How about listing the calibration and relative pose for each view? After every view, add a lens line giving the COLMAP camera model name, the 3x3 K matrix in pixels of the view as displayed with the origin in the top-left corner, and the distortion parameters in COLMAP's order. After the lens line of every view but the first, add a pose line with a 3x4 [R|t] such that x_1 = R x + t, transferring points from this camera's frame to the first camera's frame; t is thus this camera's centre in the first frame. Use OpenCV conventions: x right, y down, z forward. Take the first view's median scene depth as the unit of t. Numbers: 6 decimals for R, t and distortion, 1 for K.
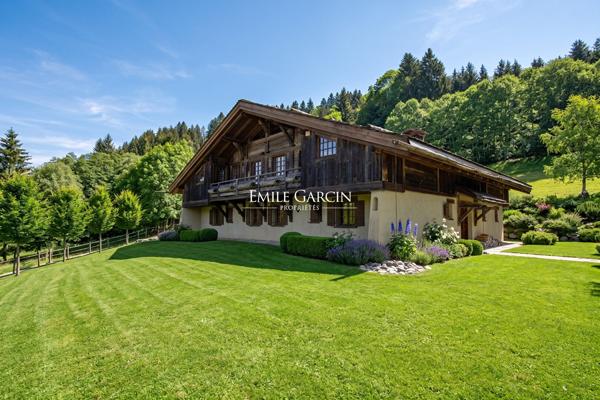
lens RADIAL K [[466.6, 0, 300.0], [0, 466.6, 200.0], [0, 0, 1]] dist [0.002790, -0.005390]
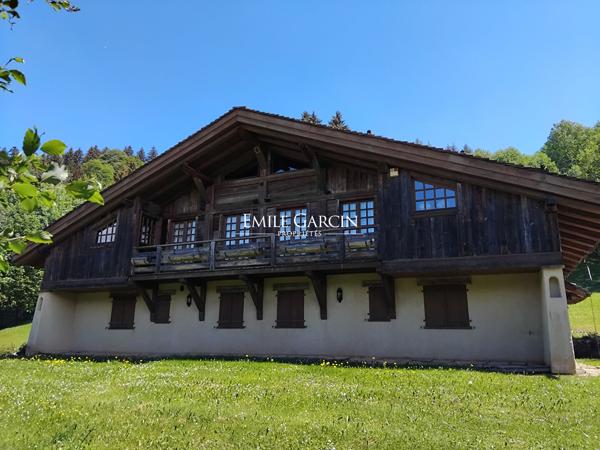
lens RADIAL K [[446.2, 0, 300.0], [0, 446.2, 225.0], [0, 0, 1]] dist [-0.001110, -0.000251]
pose [[0.811539, 0.121467, 0.571533, -0.343338], [-0.019344, 0.983202, -0.181492, 0.030257], [-0.583978, 0.136232, 0.800257, 0.500741]]
